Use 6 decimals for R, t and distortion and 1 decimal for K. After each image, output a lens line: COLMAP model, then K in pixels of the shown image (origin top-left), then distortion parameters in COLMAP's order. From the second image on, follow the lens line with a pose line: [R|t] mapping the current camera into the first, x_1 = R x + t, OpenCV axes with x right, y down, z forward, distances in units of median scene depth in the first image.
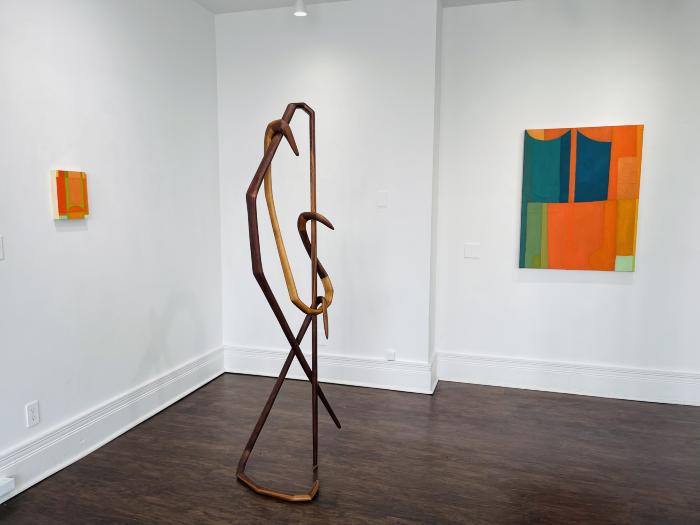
lens RADIAL K [[512.2, 0, 350.0], [0, 512.2, 262.5], [0, 0, 1]] dist [-0.064967, -0.005004]
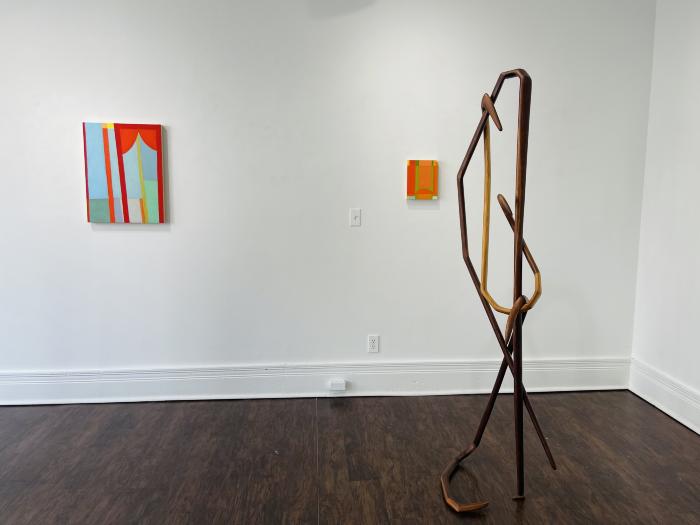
lens RADIAL K [[514.1, 0, 350.2], [0, 514.1, 249.4], [0, 0, 1]] dist [0.078907, -0.094501]
pose [[0.397178, 0.108304, -0.911329, 1.134489], [-0.115015, 0.991057, 0.067653, -0.065176], [0.910506, 0.077946, 0.406083, 0.713844]]
